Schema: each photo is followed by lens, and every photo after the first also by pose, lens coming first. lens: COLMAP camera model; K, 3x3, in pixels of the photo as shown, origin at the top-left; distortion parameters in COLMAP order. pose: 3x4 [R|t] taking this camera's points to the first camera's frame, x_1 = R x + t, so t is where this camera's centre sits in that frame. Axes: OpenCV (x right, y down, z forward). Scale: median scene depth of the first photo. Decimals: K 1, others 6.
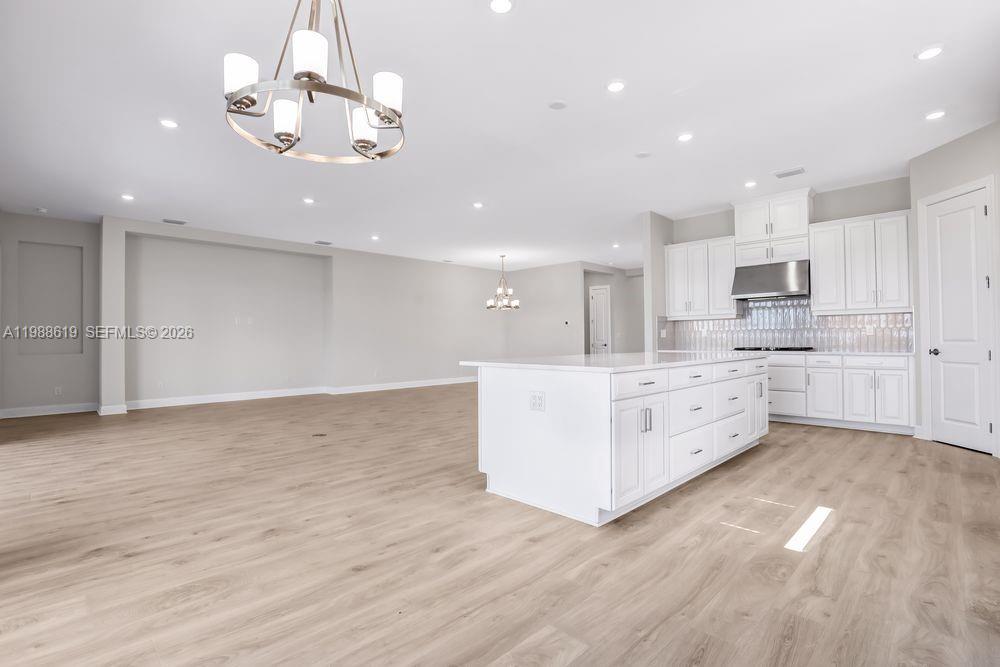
lens RADIAL K [[472.2, 0, 501.4], [0, 472.2, 332.5], [0, 0, 1]] dist [-0.028905, 0.001514]
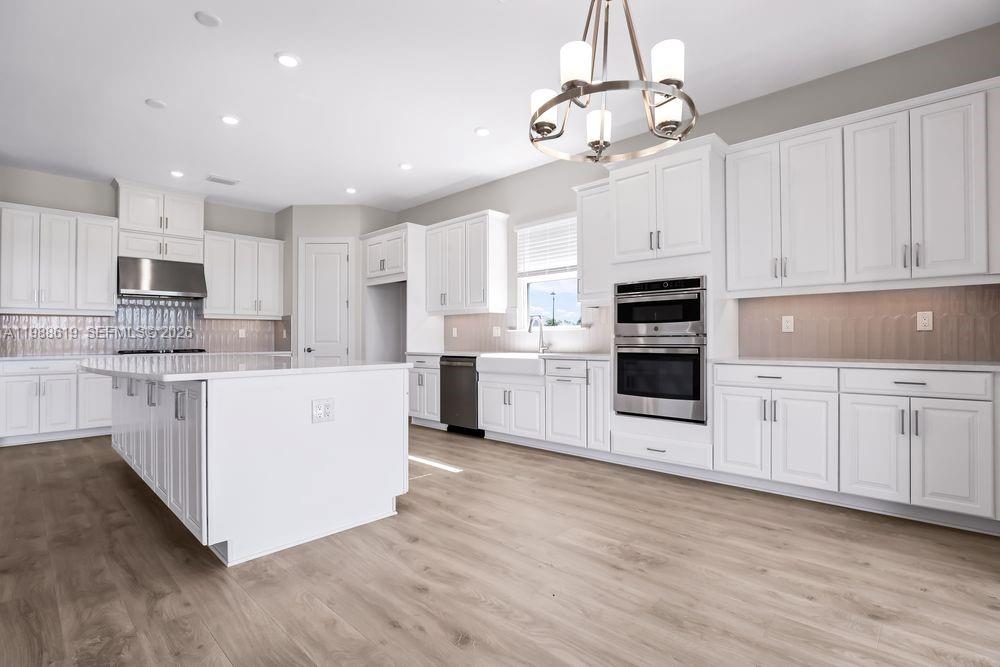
lens RADIAL K [[472.2, 0, 507.9], [0, 472.2, 337.5], [0, 0, 1]] dist [-0.028905, 0.001514]
pose [[-0.038463, 0.008519, 0.999224, -0.499641], [-0.012078, 0.999887, -0.008989, 0.009962], [-0.999187, -0.012414, -0.038356, 0.449699]]
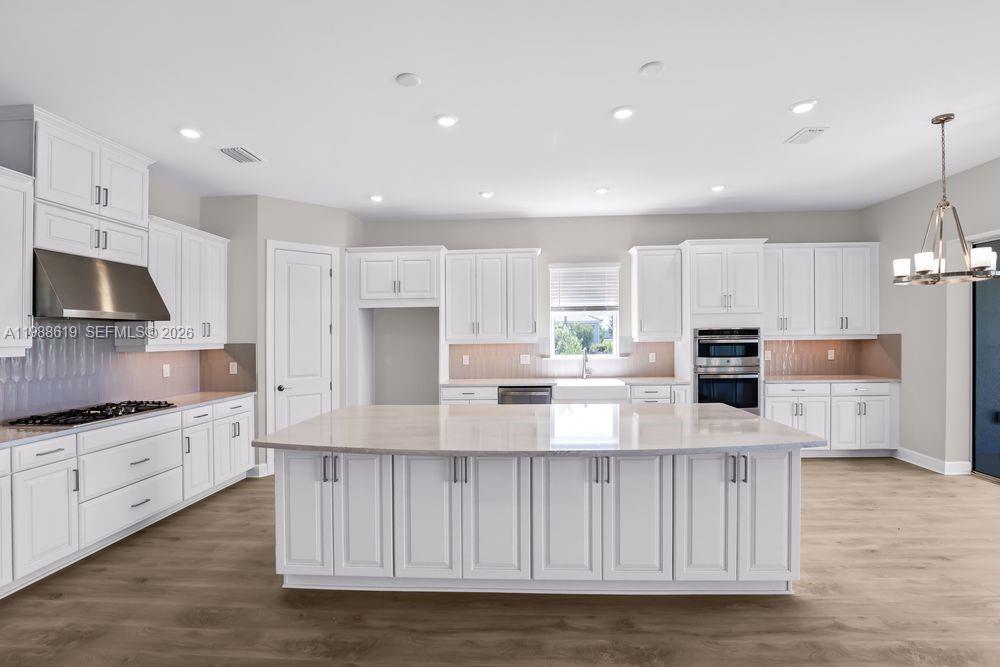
lens RADIAL K [[462.9, 0, 505.9], [0, 462.9, 337.2], [0, 0, 1]] dist [-0.020634, 0.000715]
pose [[-0.679368, 0.011486, 0.733708, -0.192596], [0.003554, 0.999917, -0.012363, -0.060816], [-0.733789, -0.005791, -0.679353, 1.328710]]
